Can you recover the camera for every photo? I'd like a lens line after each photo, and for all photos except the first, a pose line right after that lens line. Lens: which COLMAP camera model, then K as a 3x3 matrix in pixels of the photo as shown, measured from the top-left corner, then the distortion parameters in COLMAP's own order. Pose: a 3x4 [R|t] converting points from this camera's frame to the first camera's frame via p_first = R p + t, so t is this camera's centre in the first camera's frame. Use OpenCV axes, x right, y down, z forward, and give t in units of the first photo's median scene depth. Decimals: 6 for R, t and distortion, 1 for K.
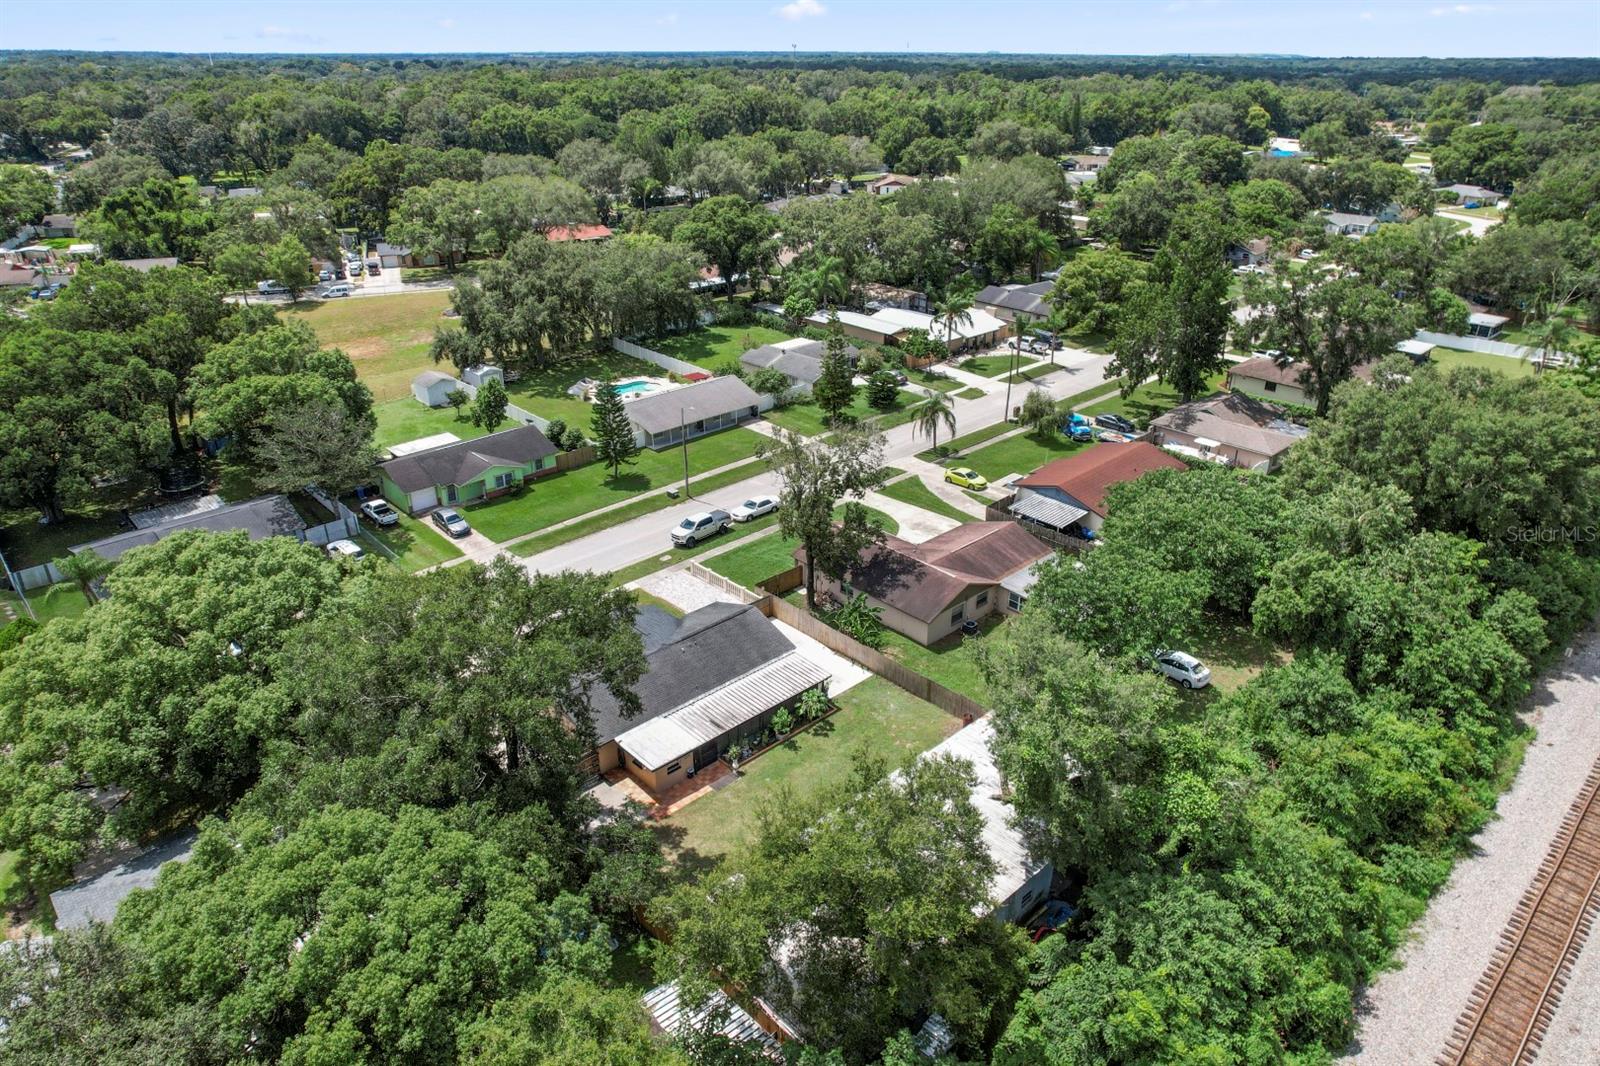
lens RADIAL K [[1022.3, 0, 805.3], [0, 1022.3, 524.4], [0, 0, 1]] dist [-0.077677, 0.074139]
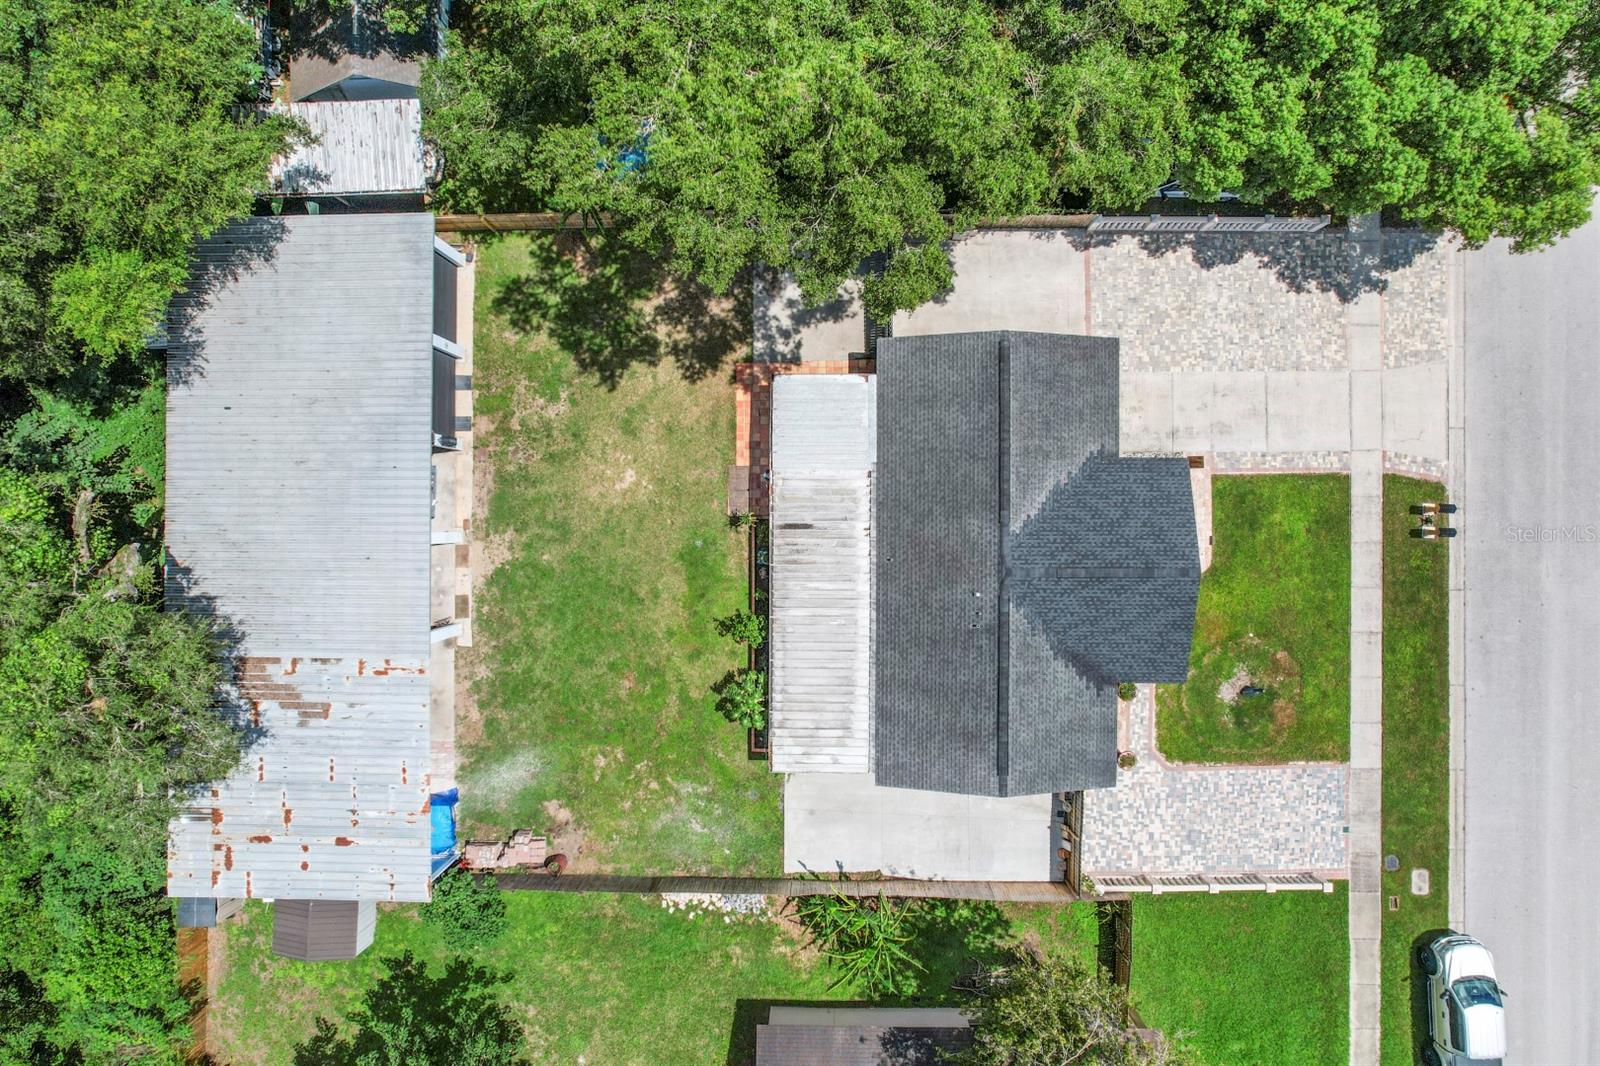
lens RADIAL K [[1022.3, 0, 805.3], [0, 1022.3, 524.4], [0, 0, 1]] dist [-0.077677, 0.074139]
pose [[-0.686535, 0.726801, 0.020726, -0.064141], [-0.289215, -0.299123, 0.909329, -0.212988], [0.667101, 0.618292, 0.415560, 0.461385]]
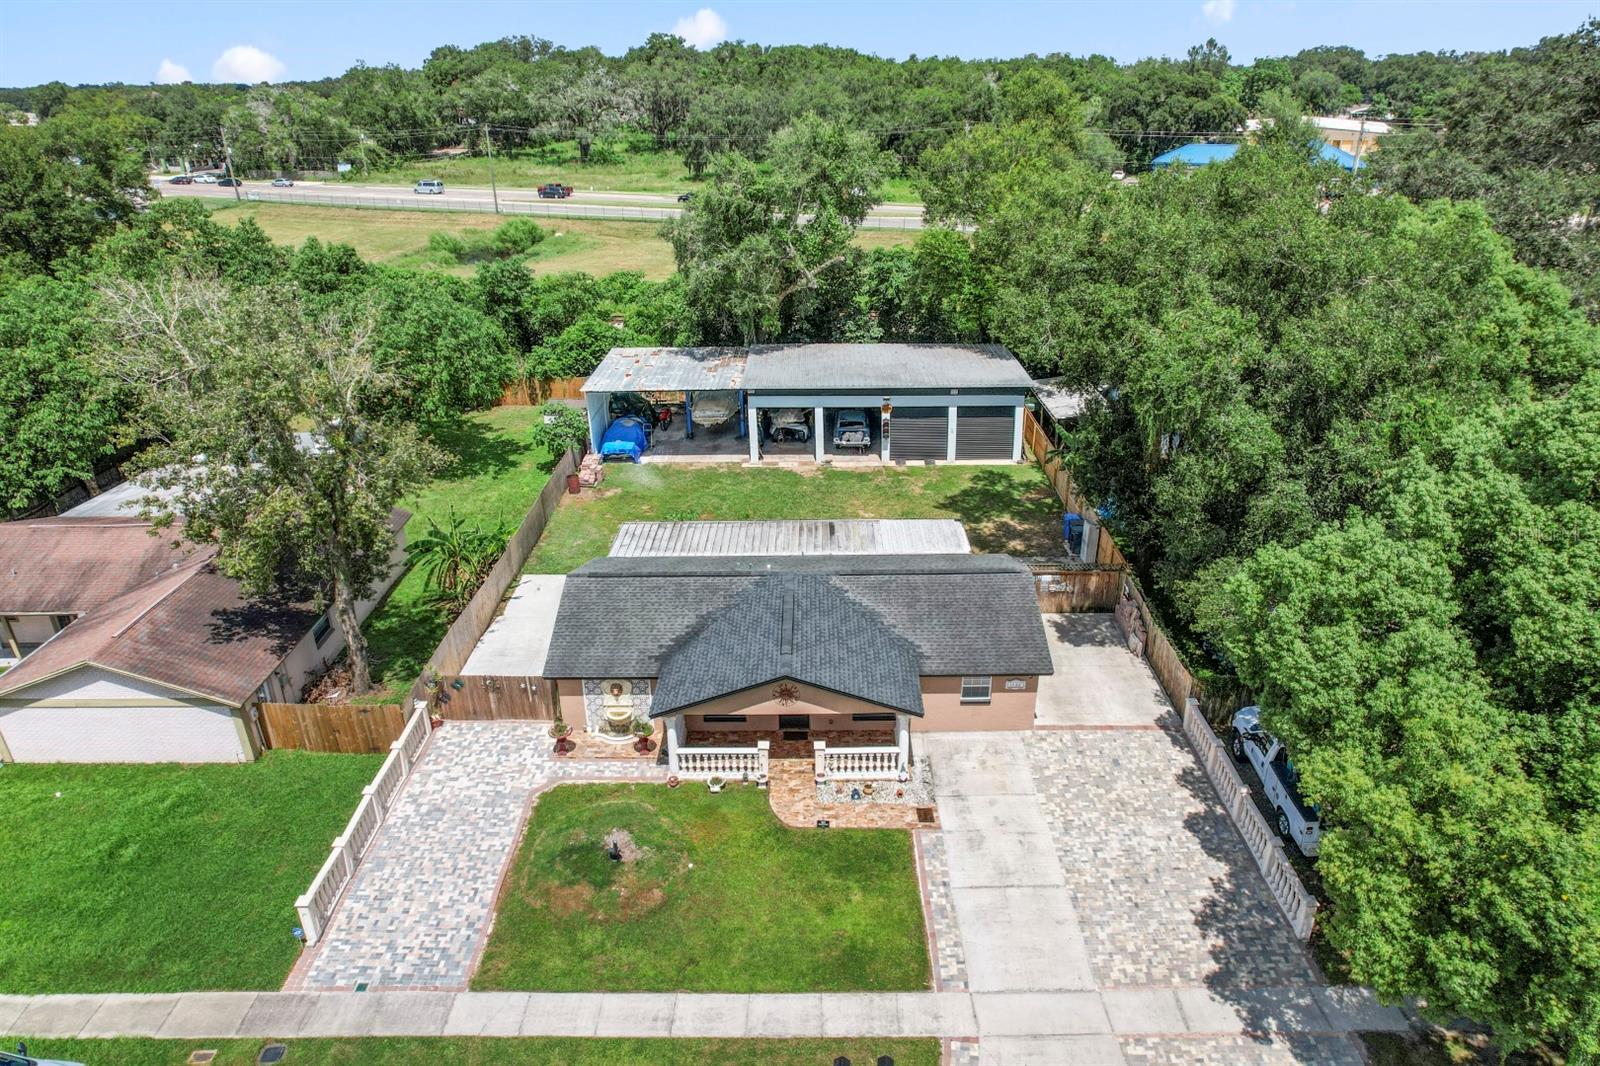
lens RADIAL K [[1022.3, 0, 805.3], [0, 1022.3, 524.4], [0, 0, 1]] dist [-0.077677, 0.074139]
pose [[-0.723687, -0.271747, 0.634374, -0.313649], [0.305080, 0.698547, 0.647270, -0.158229], [-0.619034, 0.661955, -0.422625, 0.796078]]
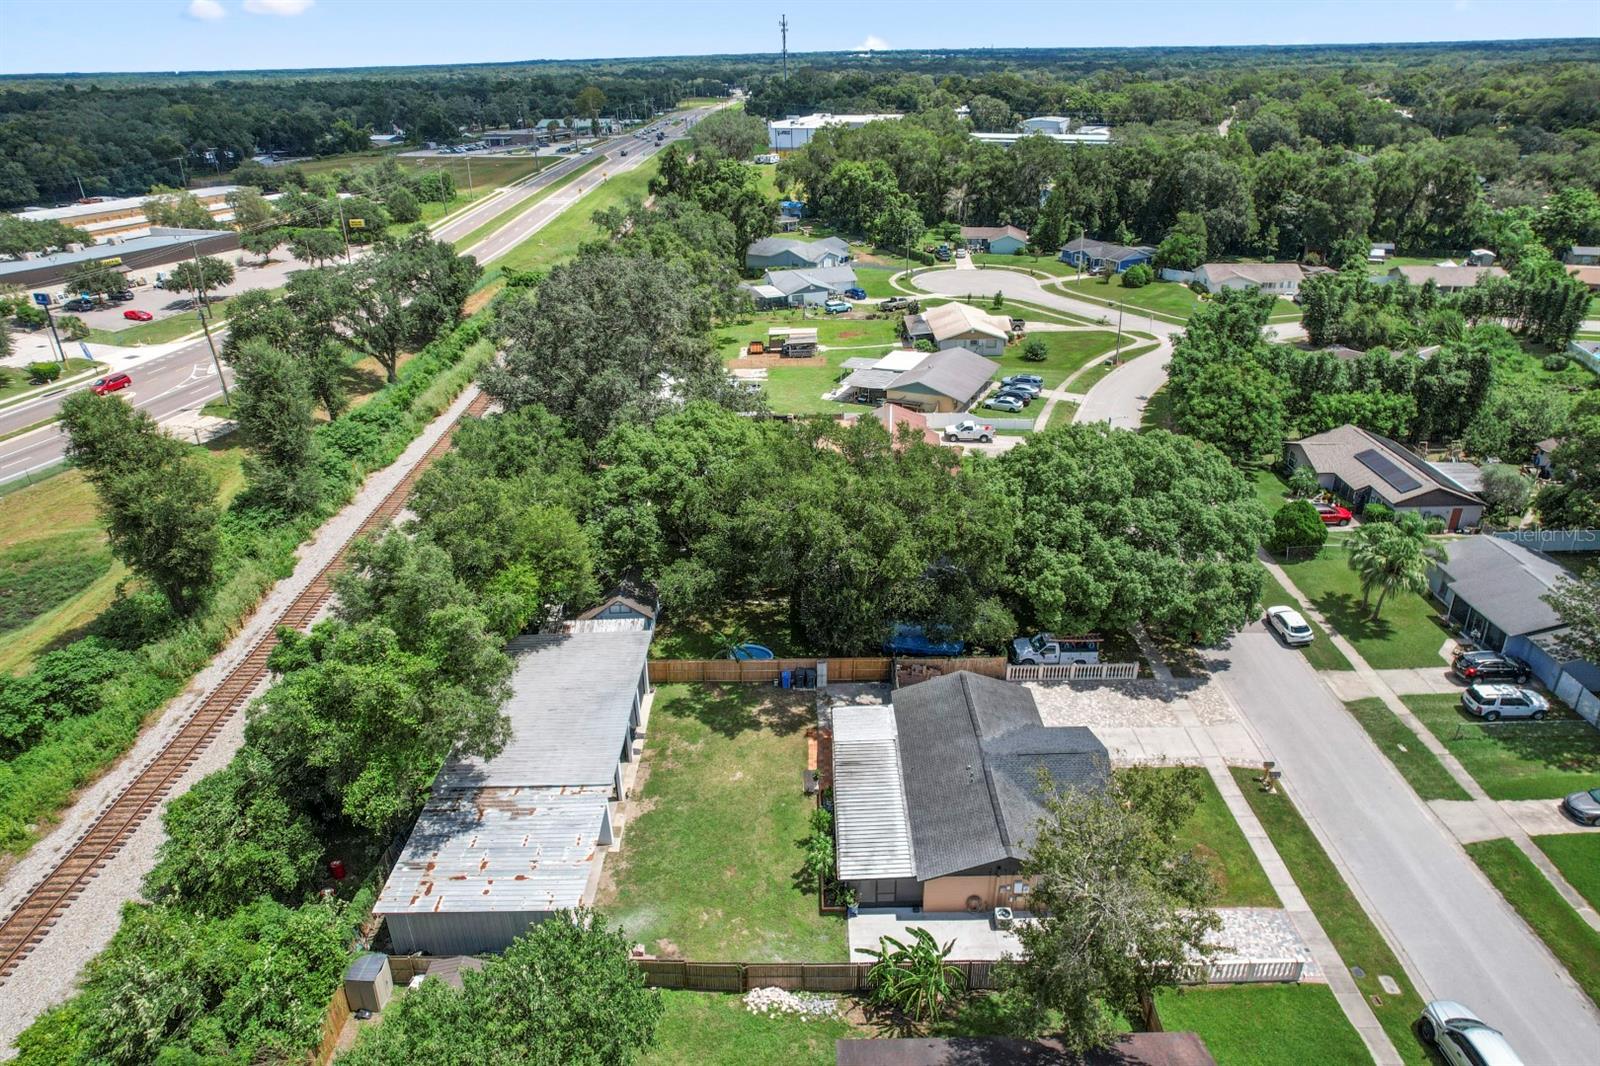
lens RADIAL K [[1022.3, 0, 805.3], [0, 1022.3, 524.4], [0, 0, 1]] dist [-0.077677, 0.074139]
pose [[-0.682043, 0.323634, -0.655803, 0.294495], [-0.292961, 0.700738, 0.650492, -0.337783], [0.670068, 0.635789, -0.383121, 0.728534]]
